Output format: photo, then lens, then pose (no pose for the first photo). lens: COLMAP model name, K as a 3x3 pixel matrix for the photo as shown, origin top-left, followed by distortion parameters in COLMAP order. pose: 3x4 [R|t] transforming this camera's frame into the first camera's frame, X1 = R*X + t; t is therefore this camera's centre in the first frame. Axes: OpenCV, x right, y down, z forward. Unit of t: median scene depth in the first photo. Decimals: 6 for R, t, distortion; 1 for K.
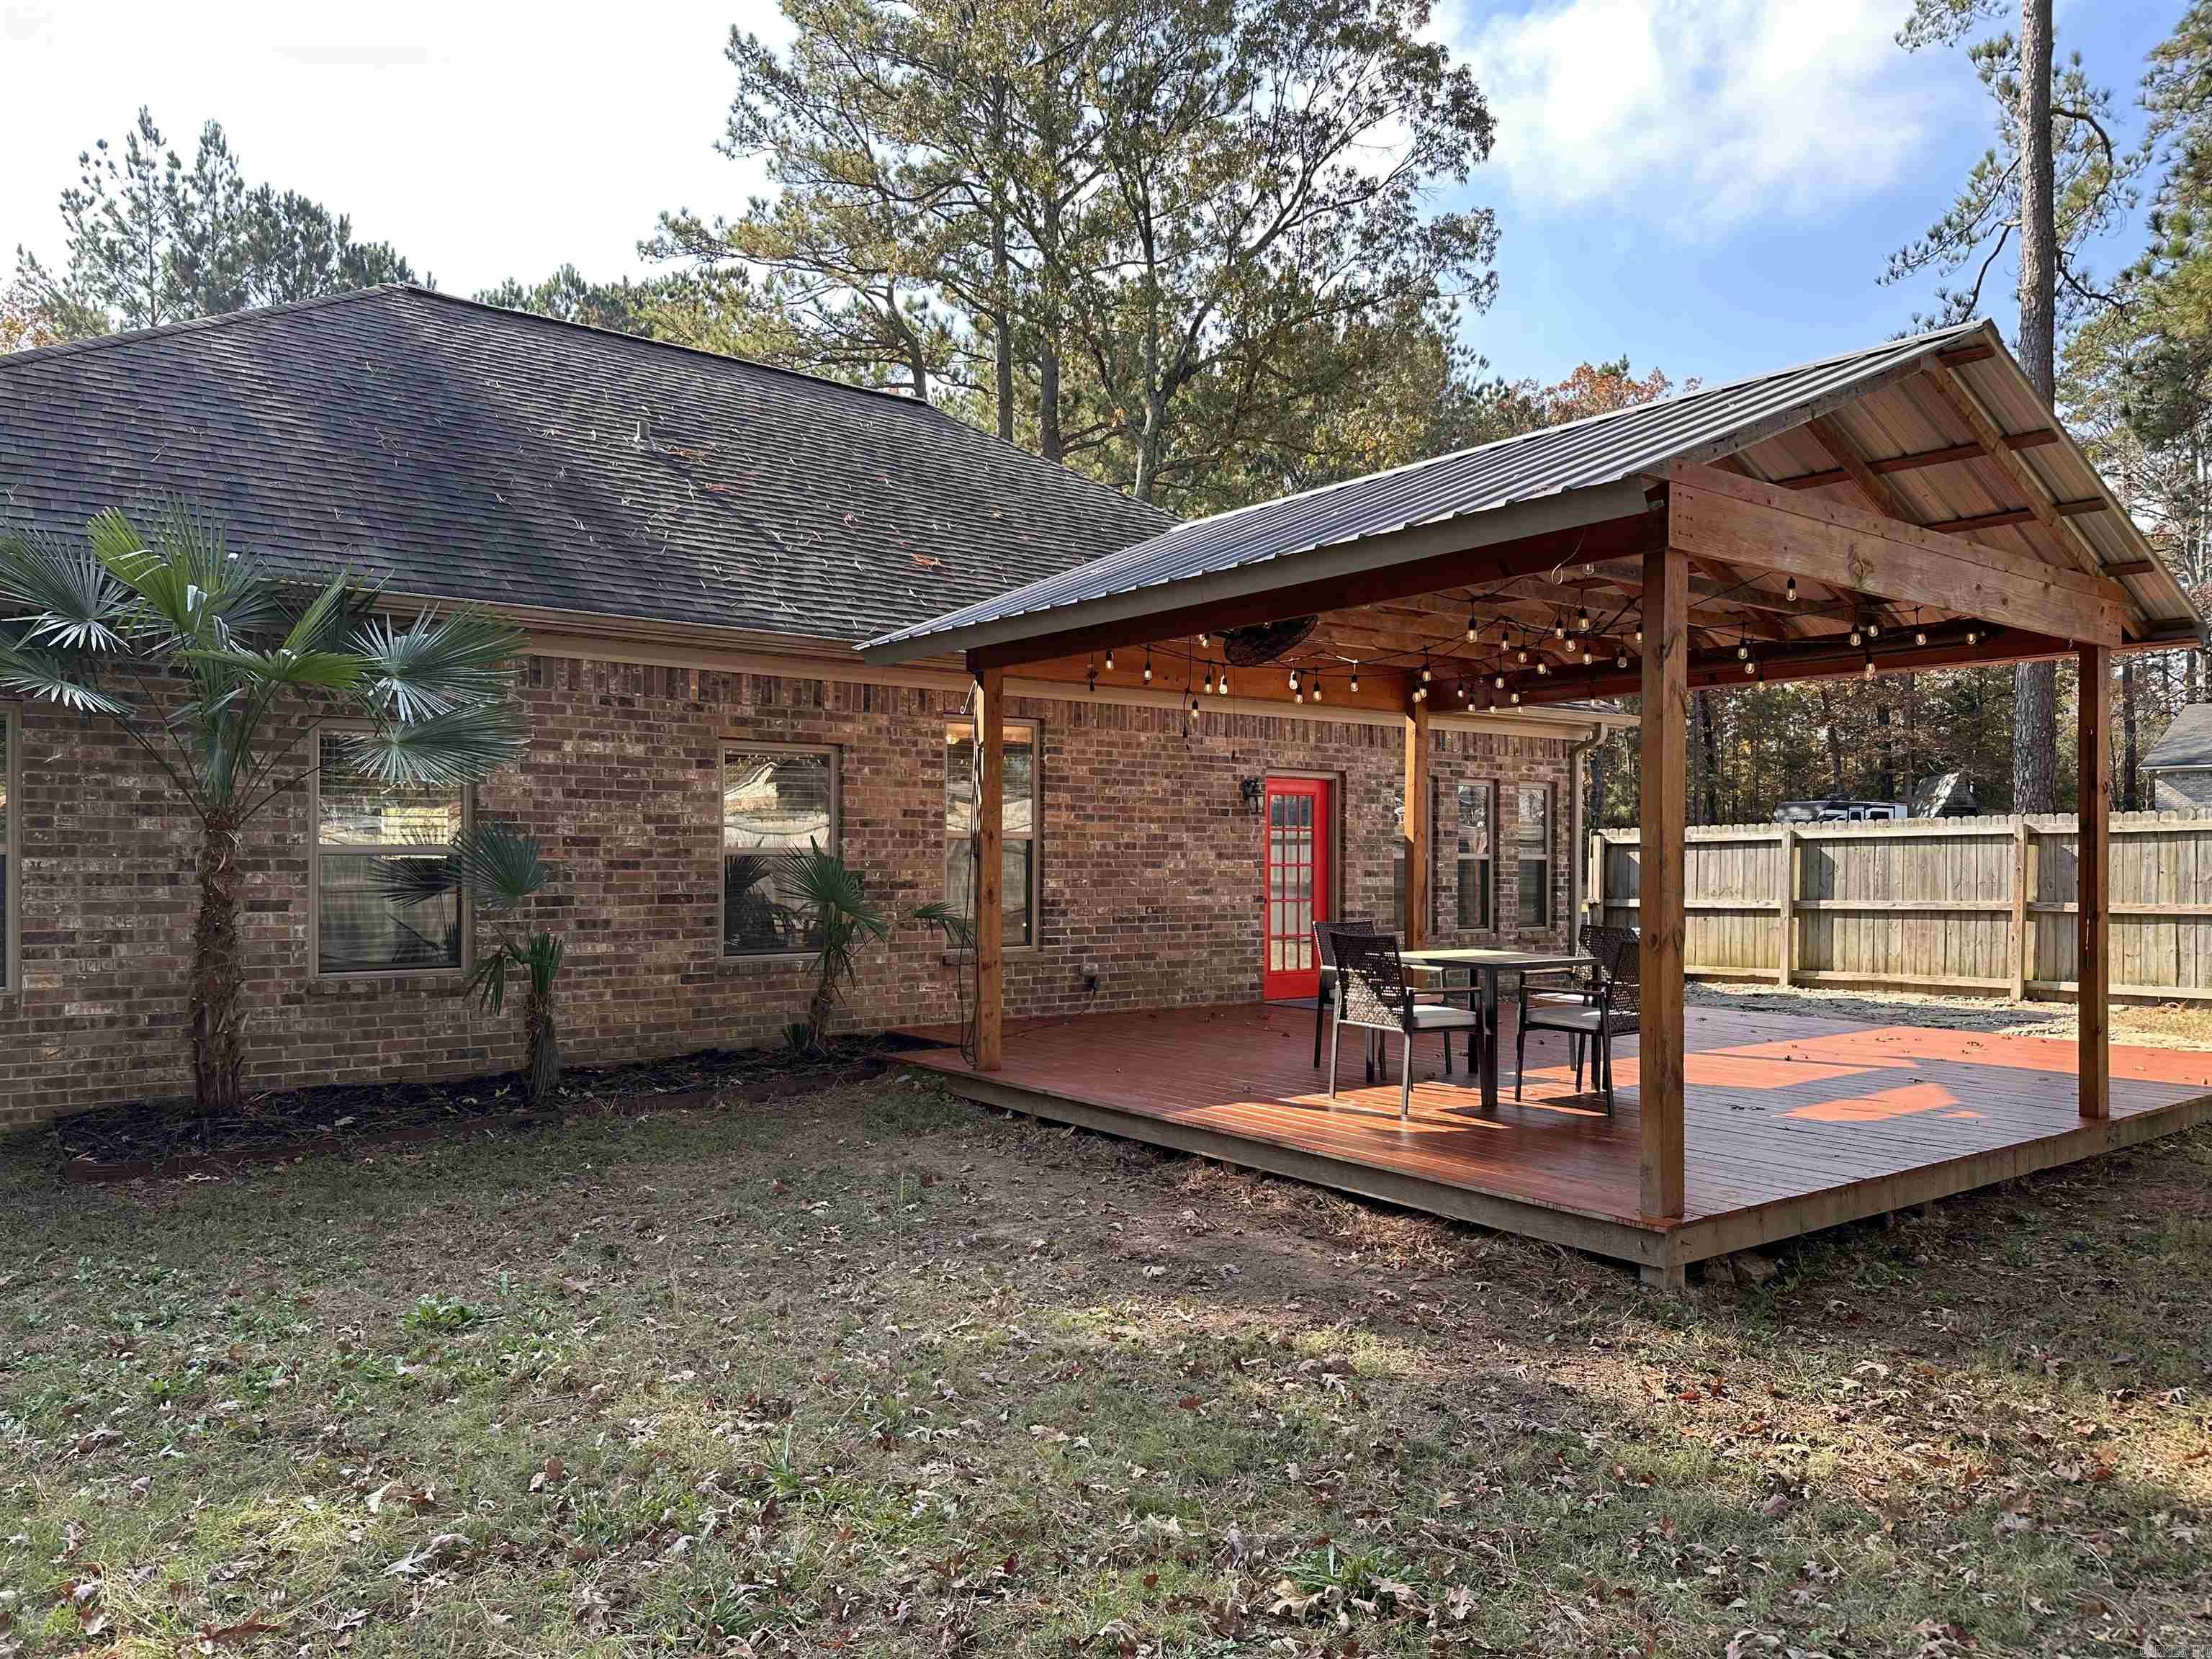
lens RADIAL K [[1568.6, 0, 1106.0], [0, 1568.6, 829.5], [0, 0, 1]] dist [0.048917, -0.047500]
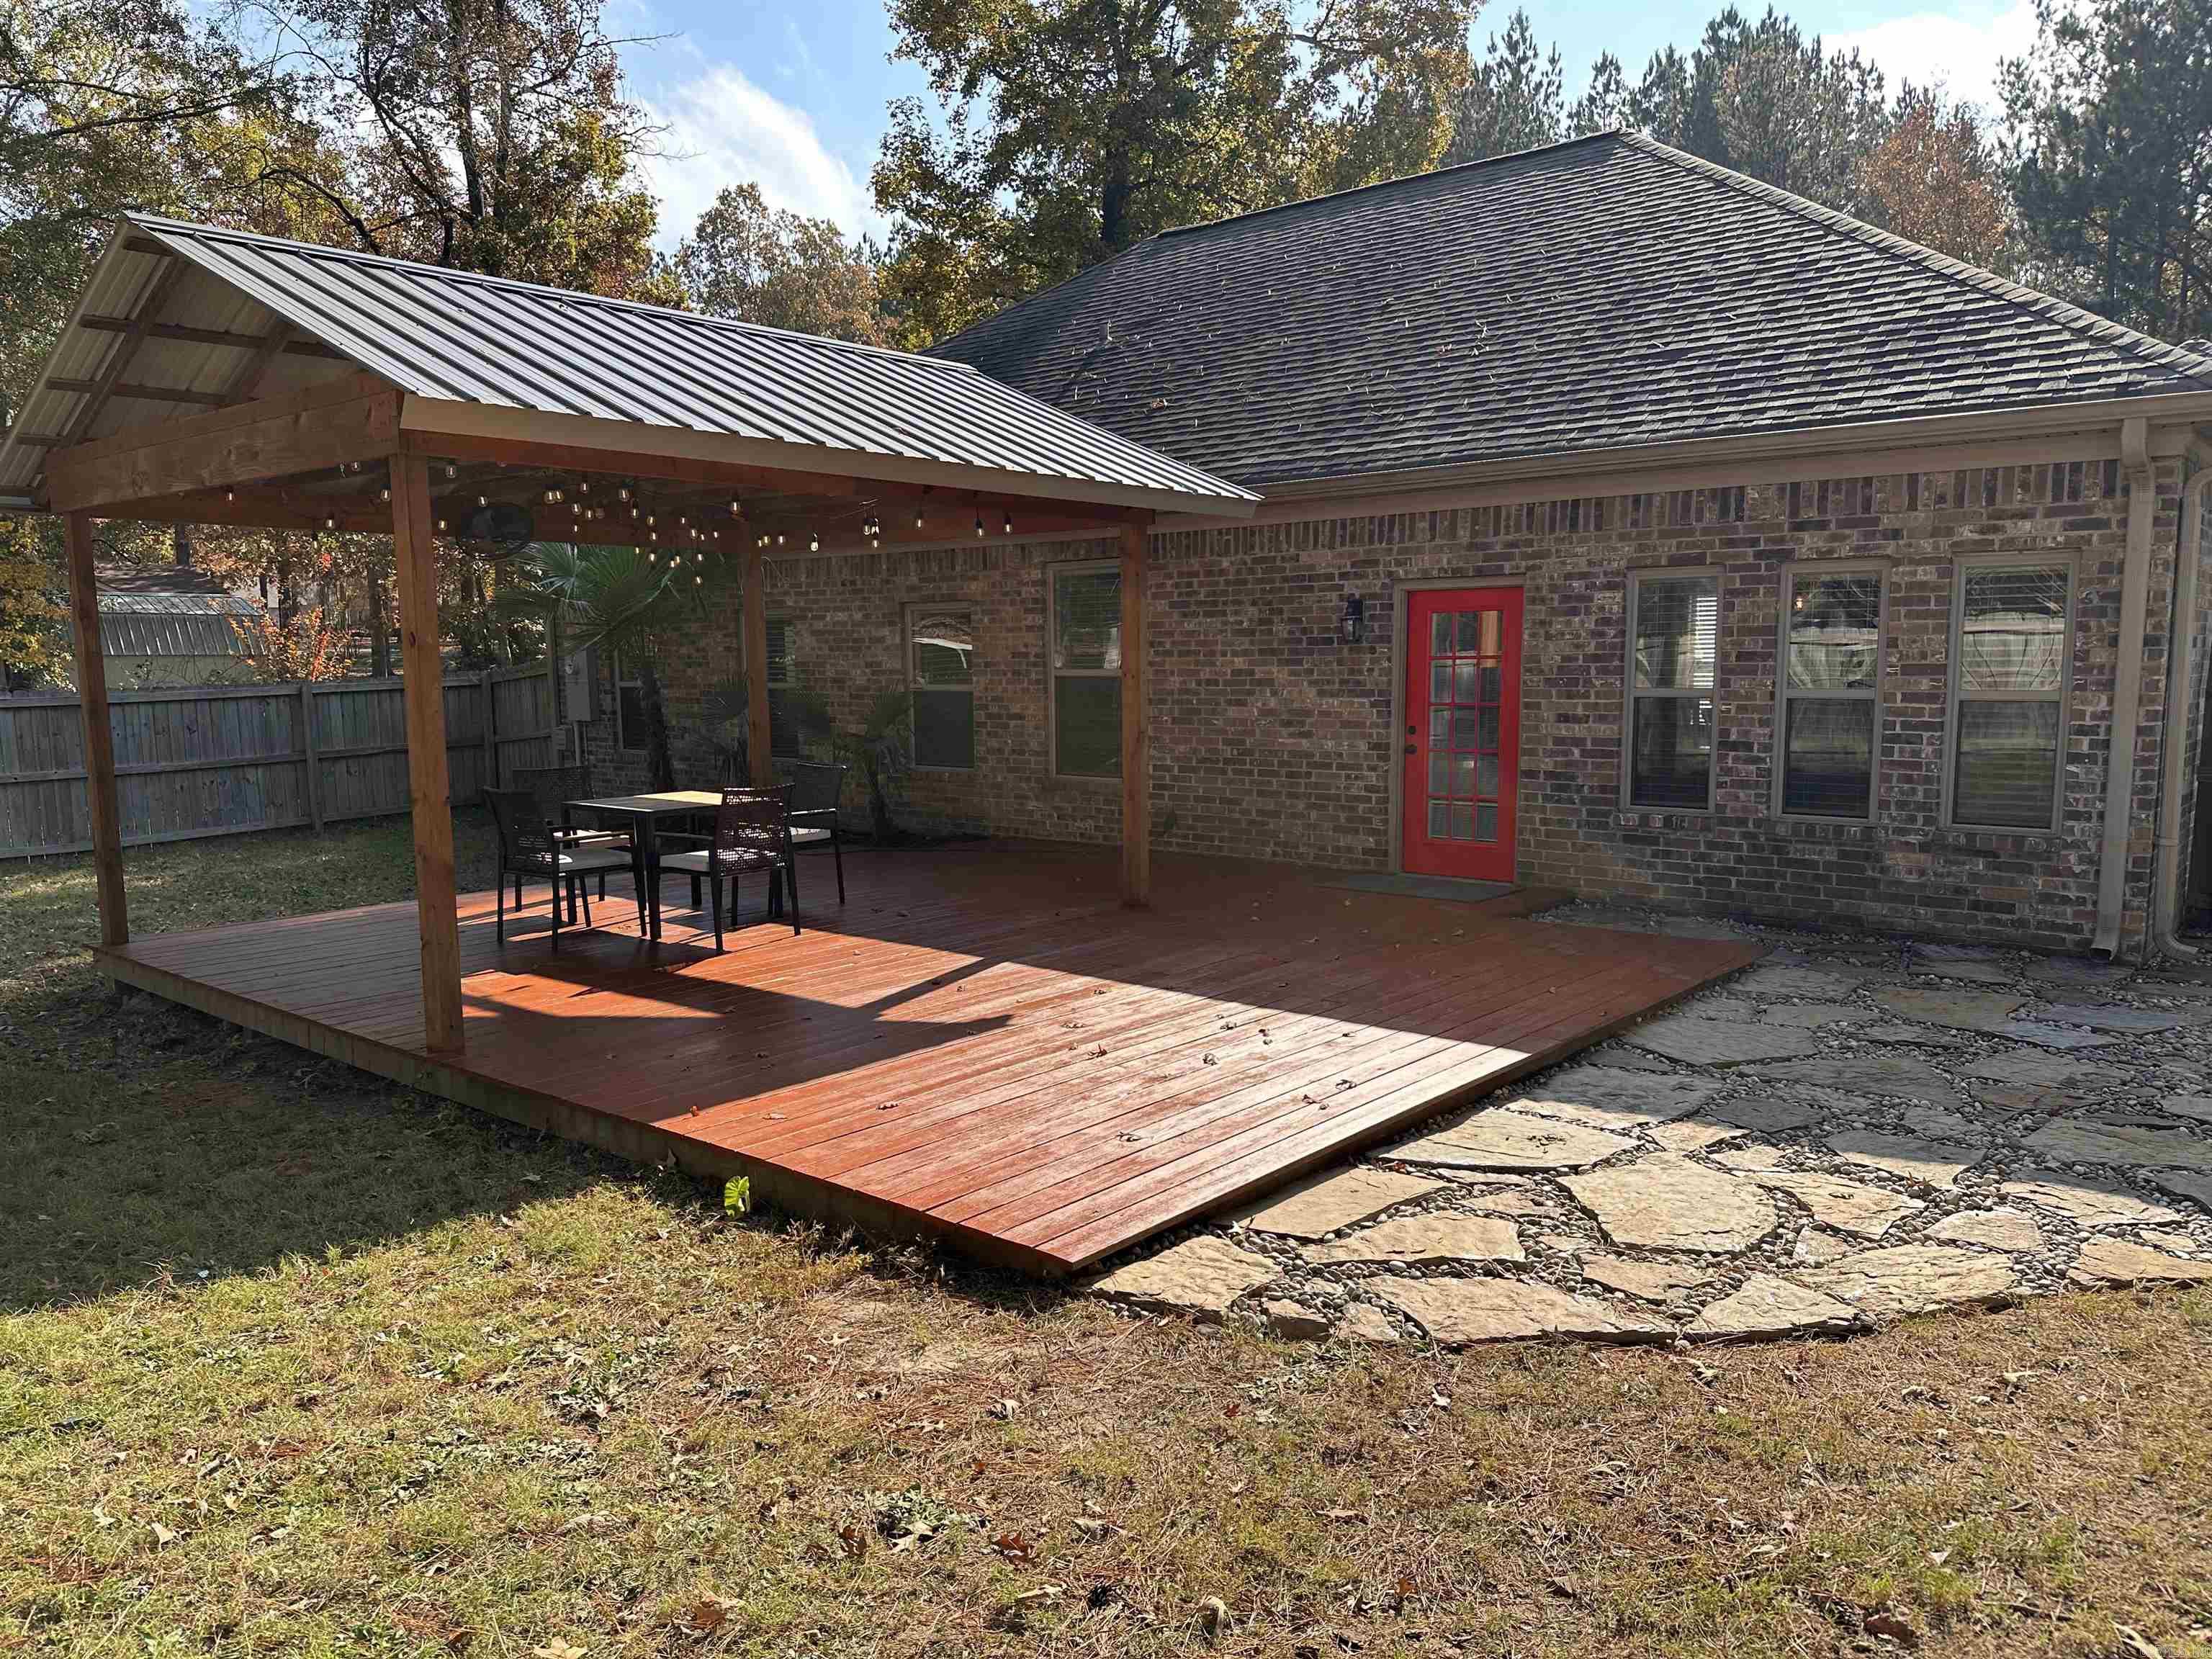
lens RADIAL K [[1546.0, 0, 1099.3], [0, 1546.0, 861.5], [0, 0, 1]] dist [0.082826, -0.144291]
pose [[0.194492, 0.123763, -0.973065, 0.882661], [0.029739, 0.990808, 0.131964, -0.007195], [0.980453, -0.054604, 0.189024, 0.722612]]
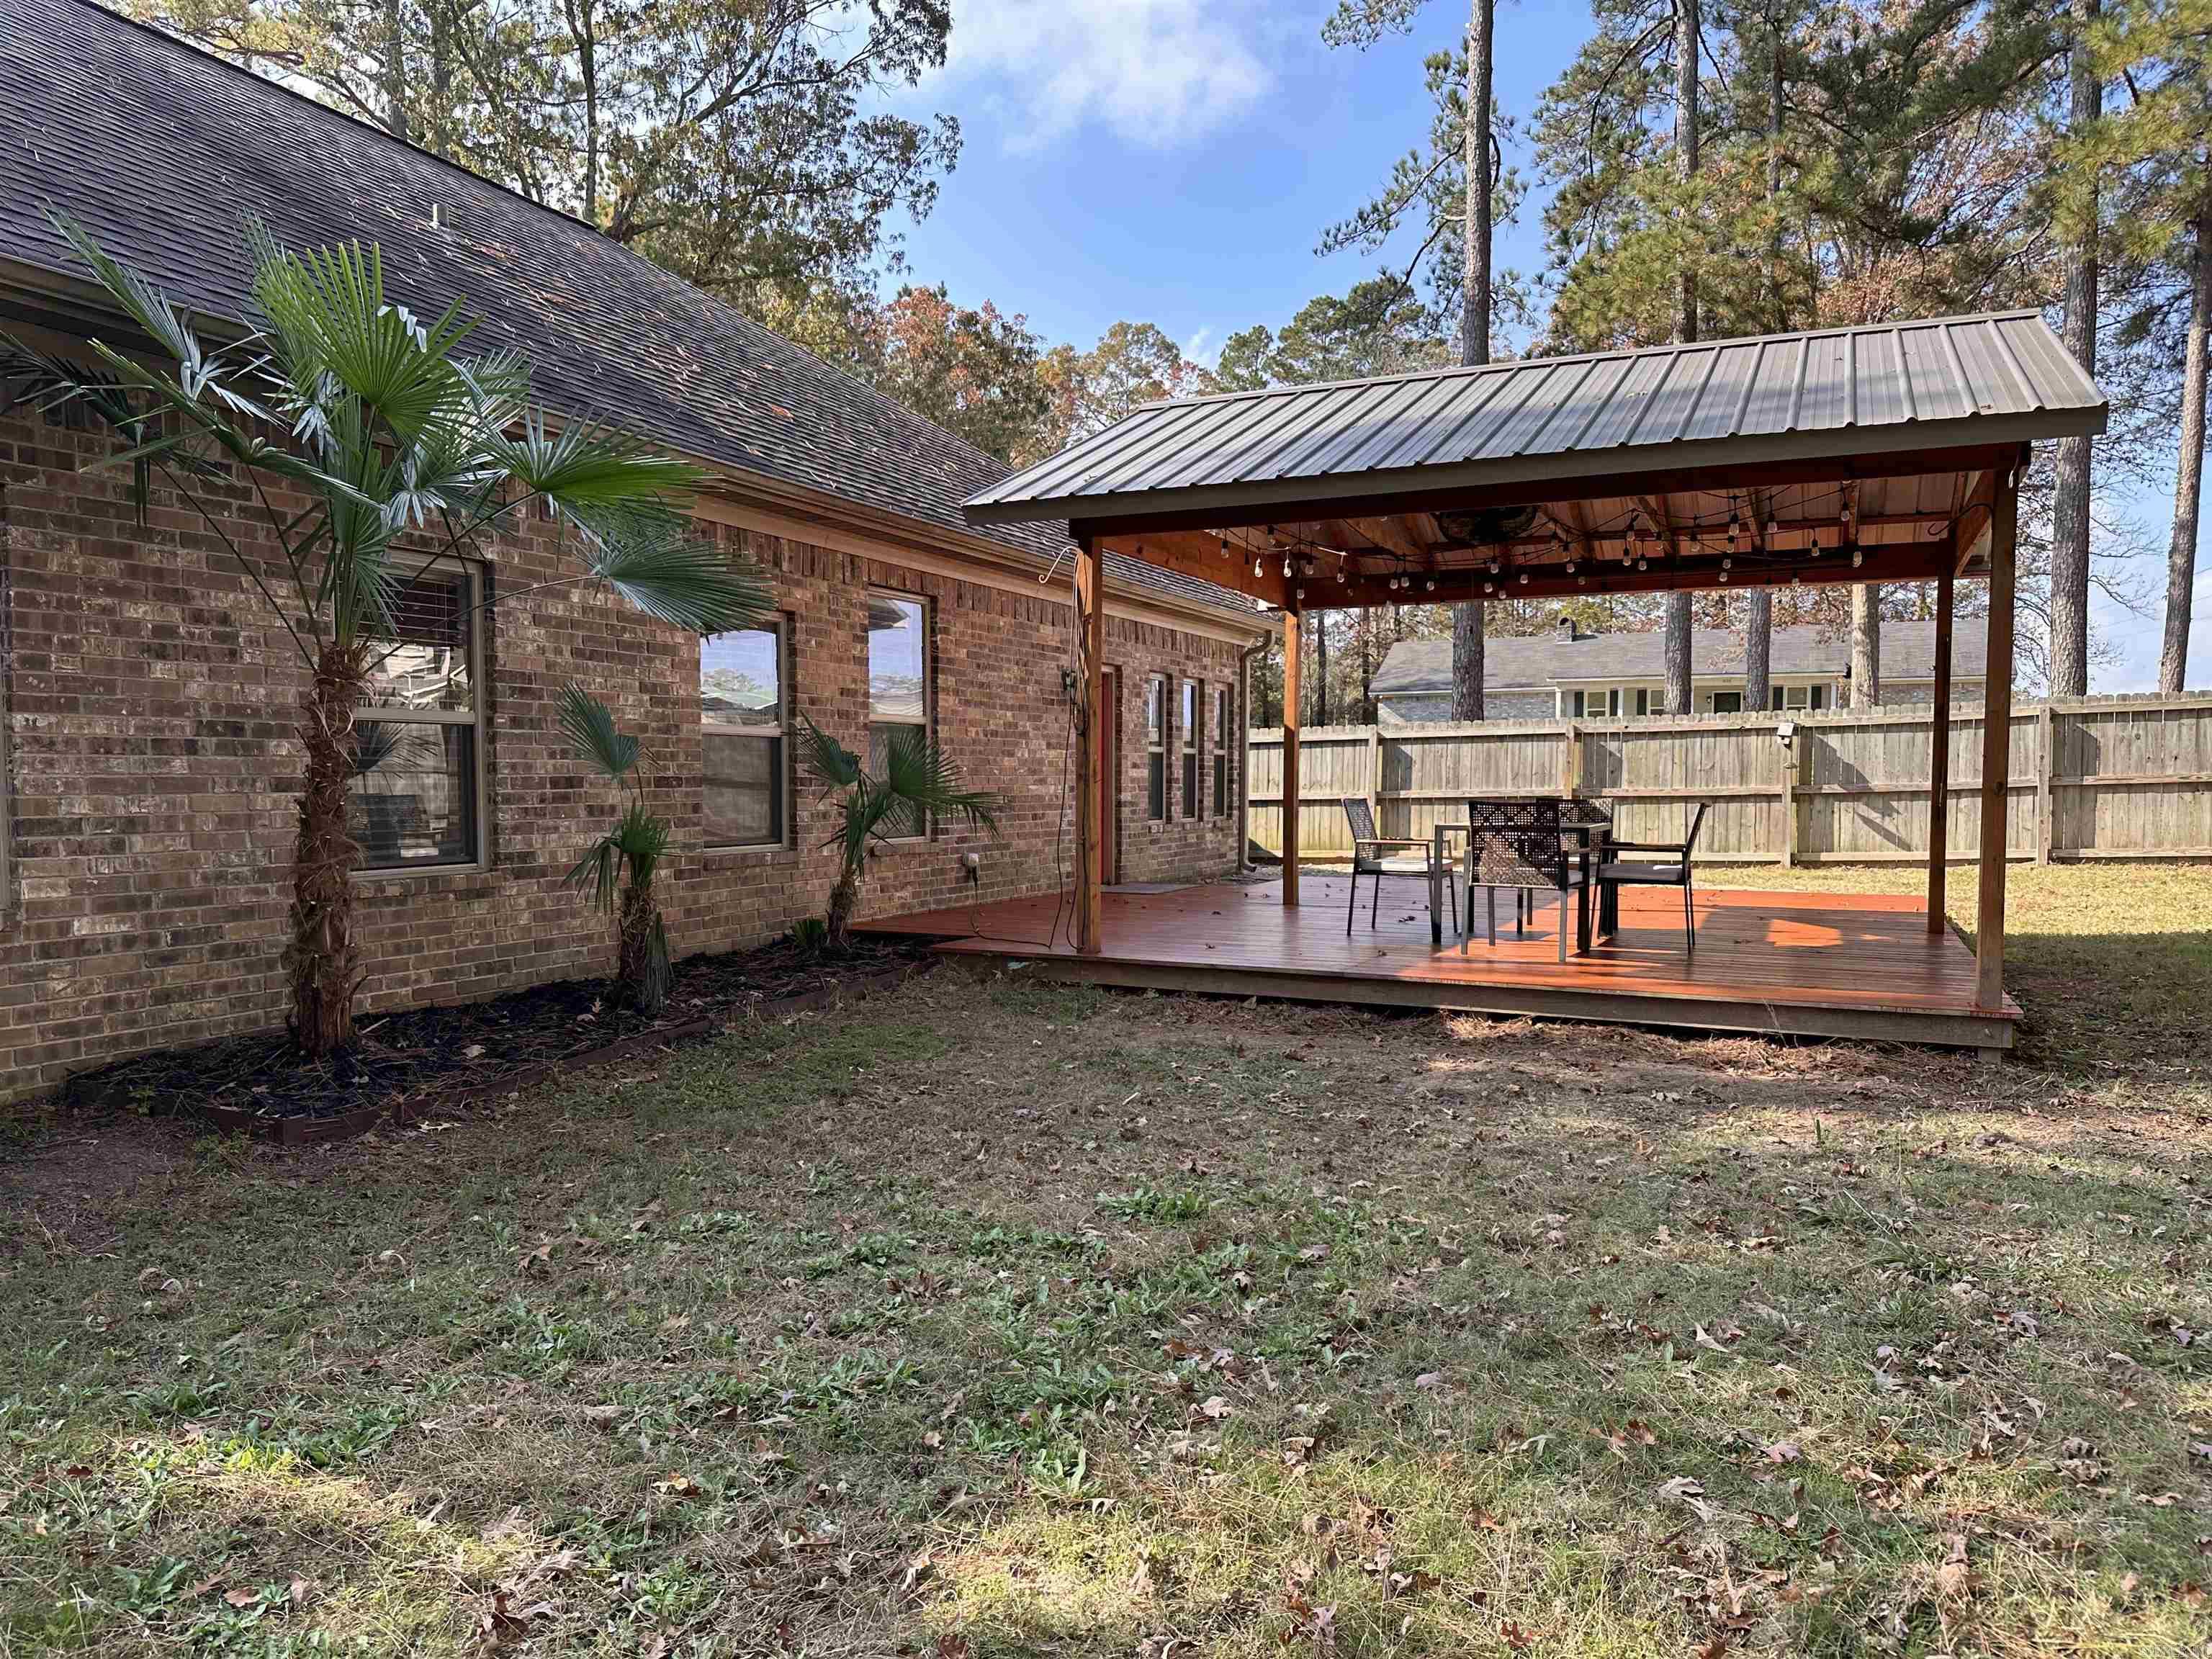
lens RADIAL K [[1546.0, 0, 1099.3], [0, 1546.0, 861.5], [0, 0, 1]] dist [0.082826, -0.144291]
pose [[0.888088, -0.028672, 0.458778, -0.357264], [-0.005323, 0.997344, 0.072635, 0.019102], [-0.459642, -0.066948, 0.885577, 0.104182]]
